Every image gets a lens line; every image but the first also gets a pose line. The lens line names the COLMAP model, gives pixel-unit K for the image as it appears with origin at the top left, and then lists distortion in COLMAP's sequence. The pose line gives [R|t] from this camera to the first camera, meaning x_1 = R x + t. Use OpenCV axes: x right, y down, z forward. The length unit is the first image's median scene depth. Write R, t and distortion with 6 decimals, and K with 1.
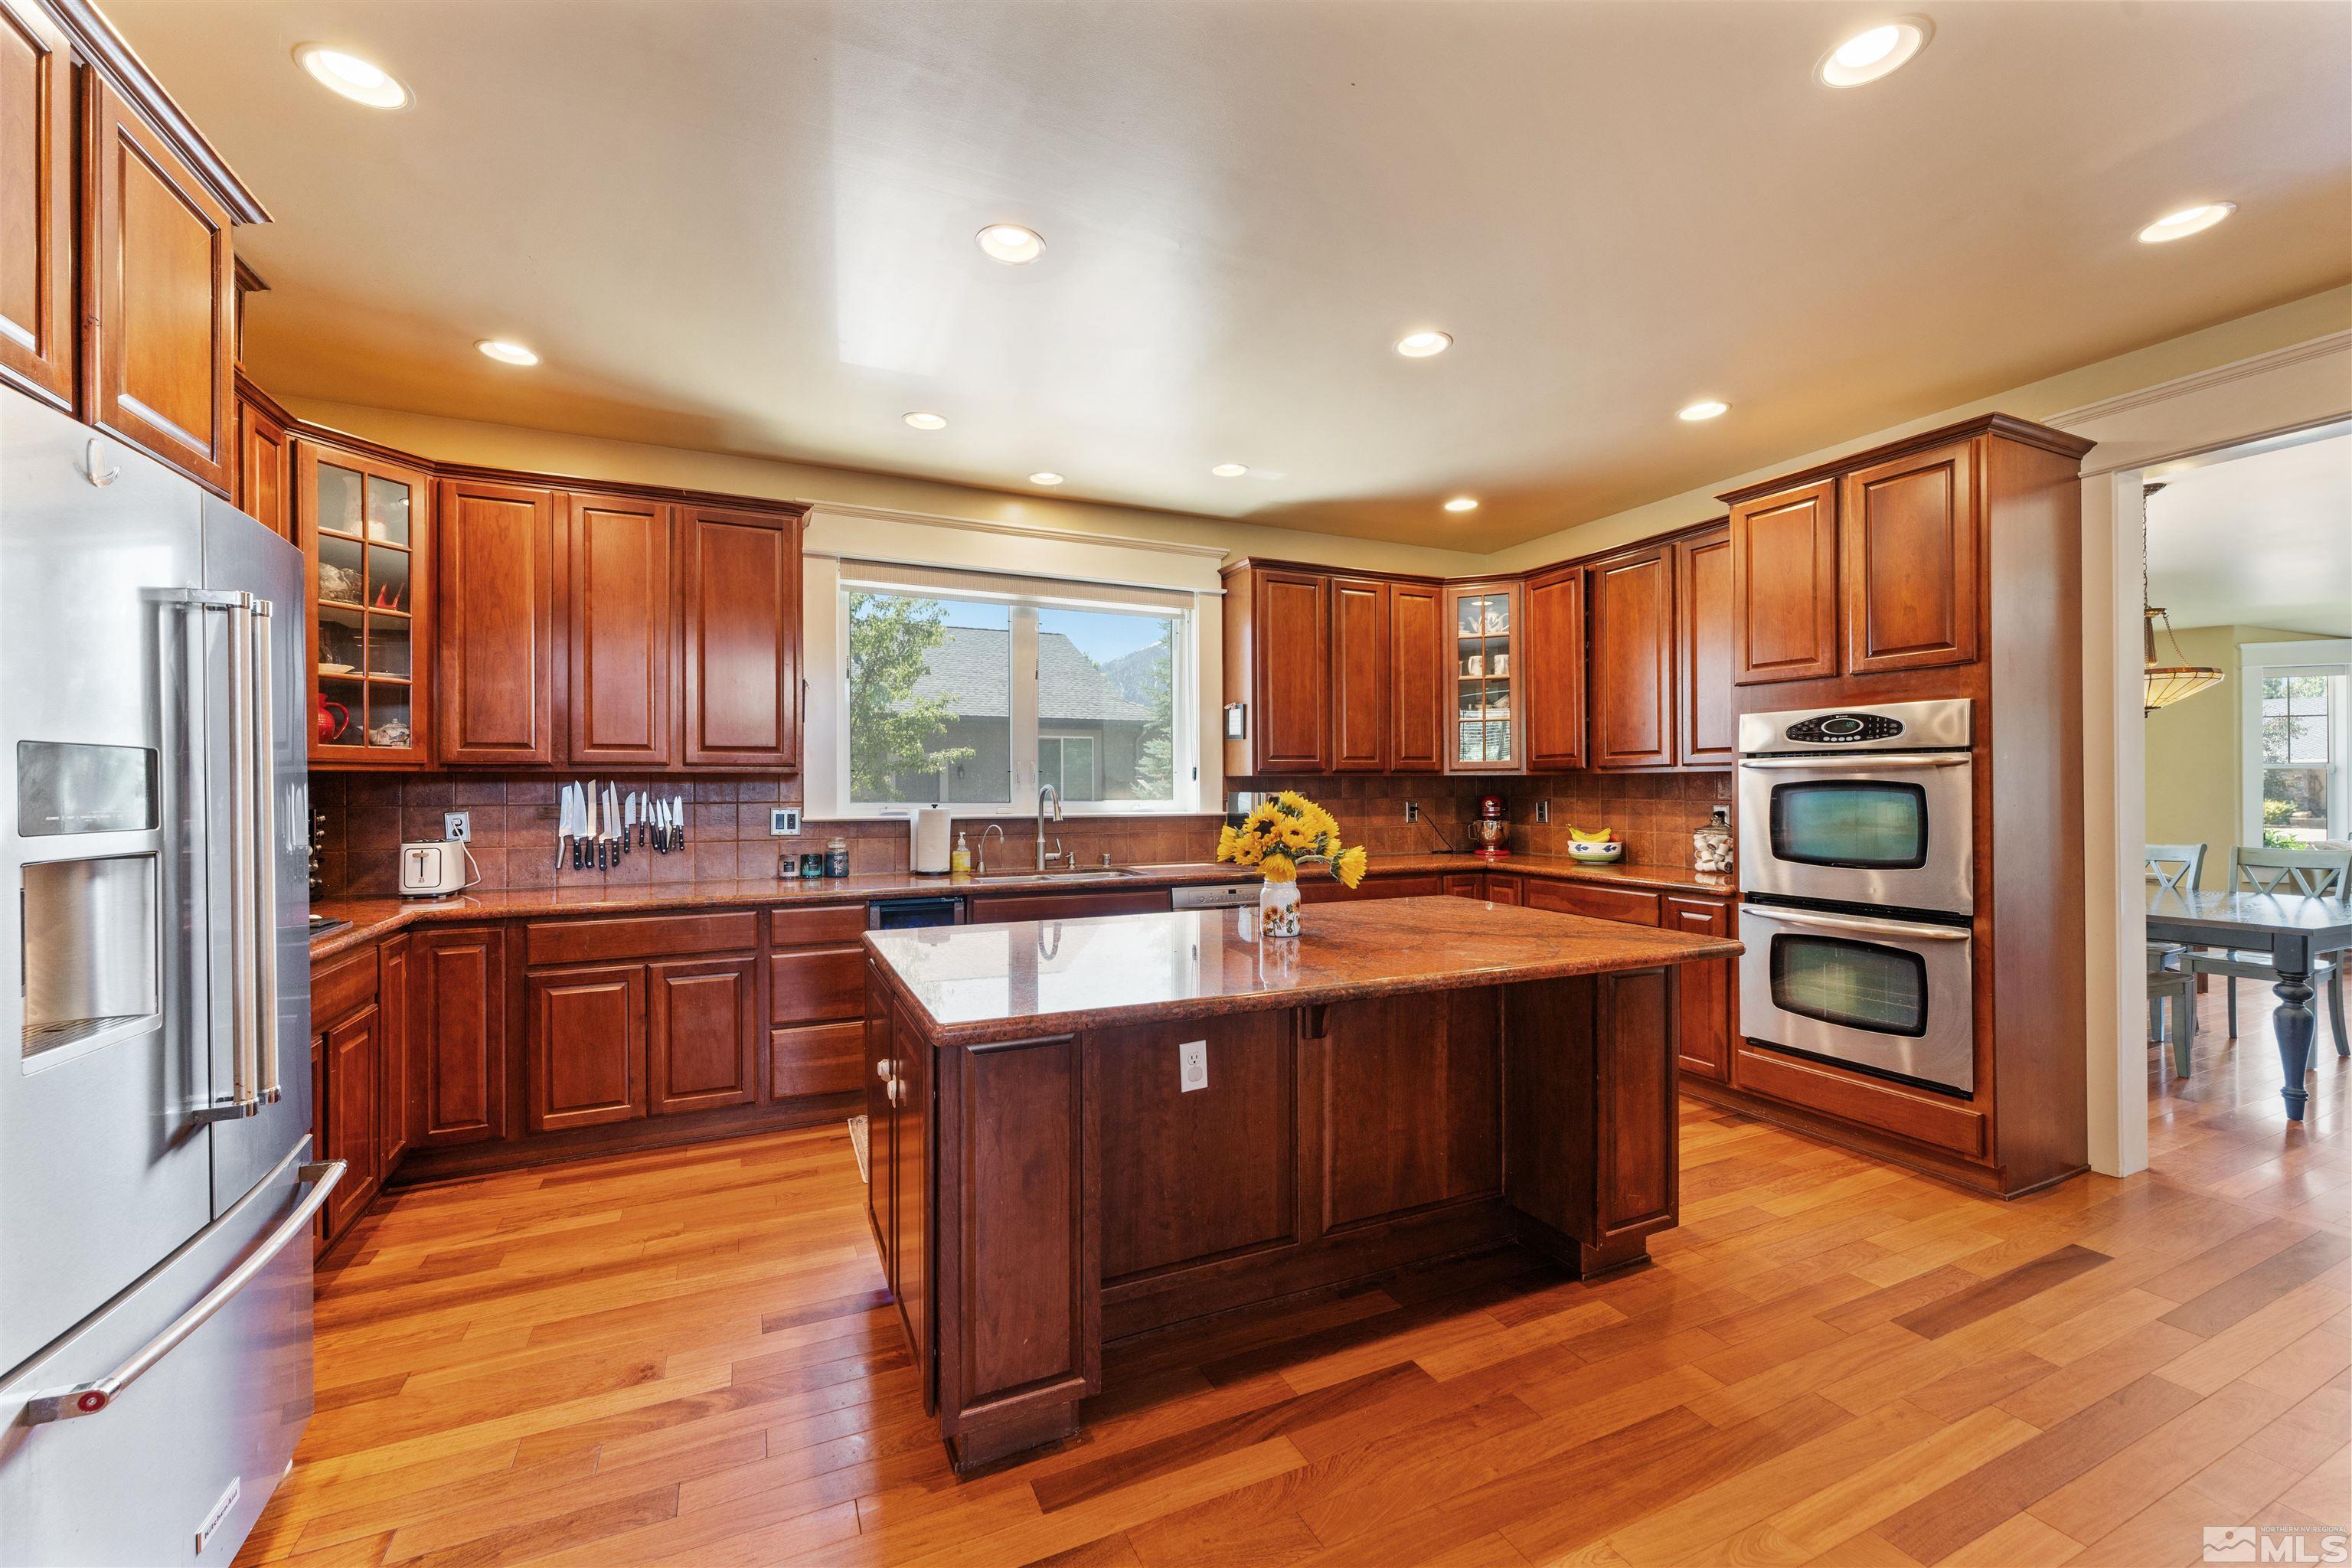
lens RADIAL K [[936.0, 0, 1107.1], [0, 936.0, 785.7], [0, 0, 1]] dist [0.000667, -0.000715]
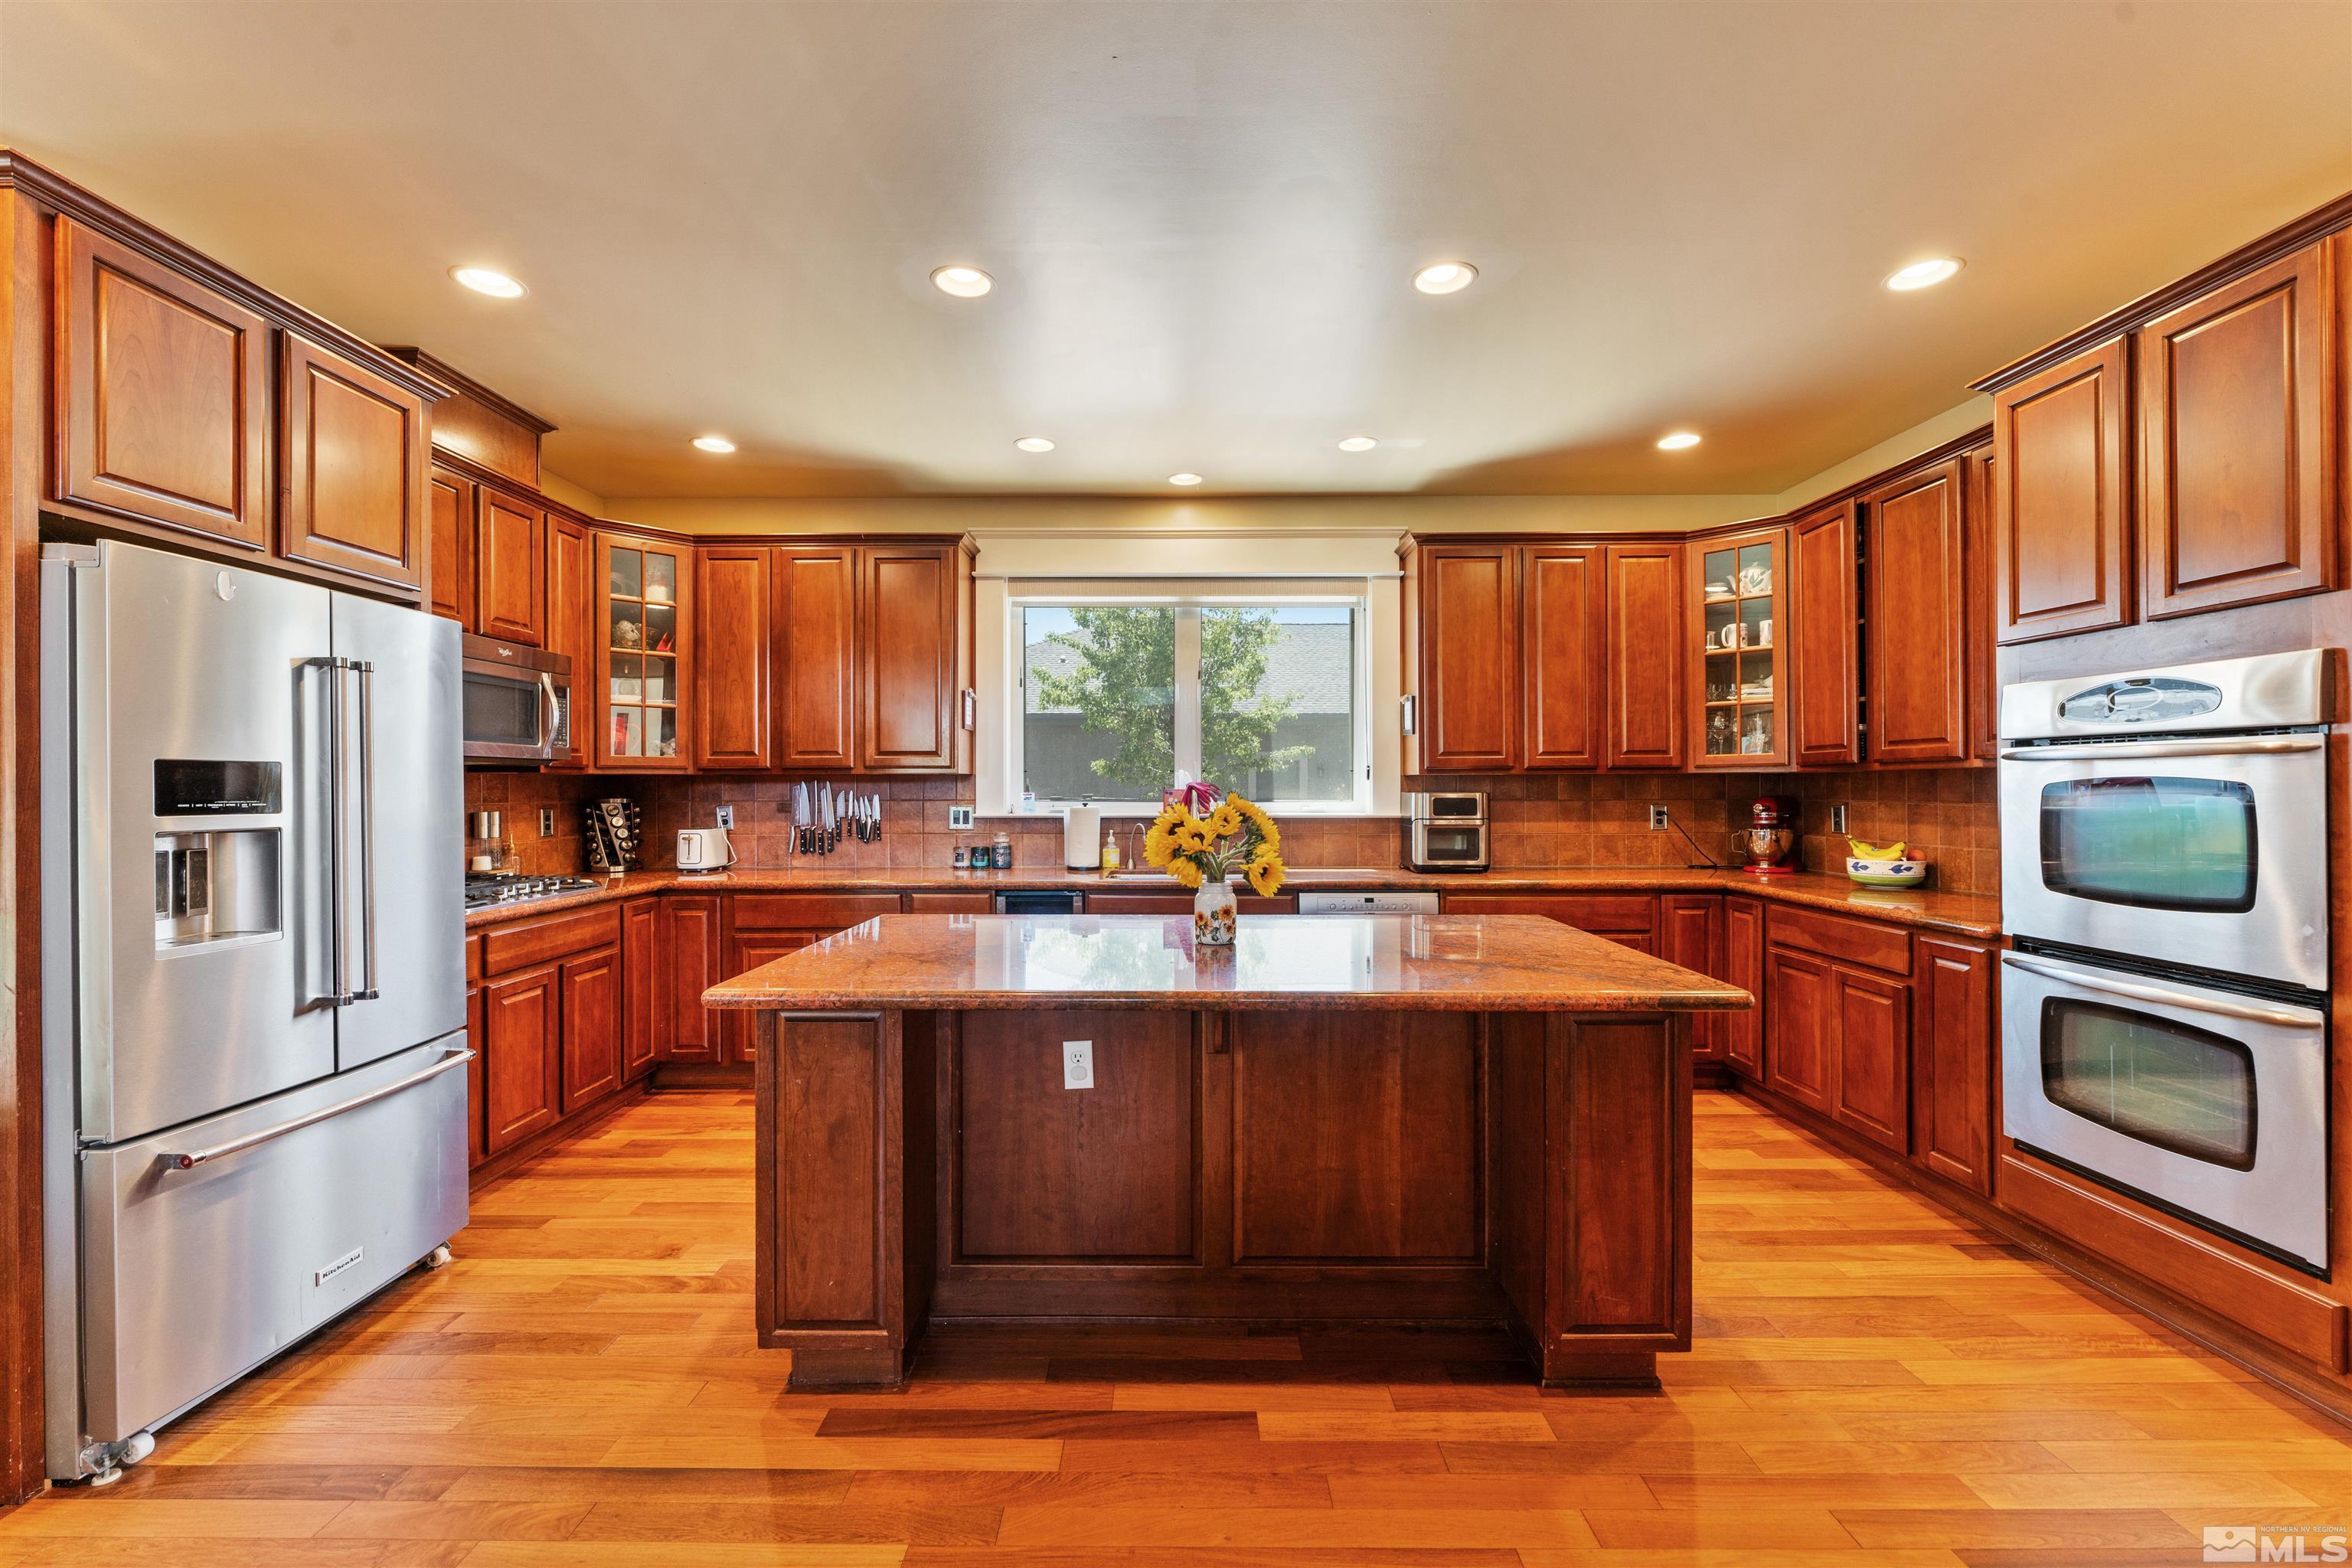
lens RADIAL K [[936.0, 0, 1116.1], [0, 936.0, 790.8], [0, 0, 1]] dist [0.000667, -0.000715]
pose [[0.908076, 0.002356, -0.418798, 0.366730], [0.000172, 0.999982, 0.005999, -0.000396], [0.418805, -0.005520, 0.908059, 0.070052]]
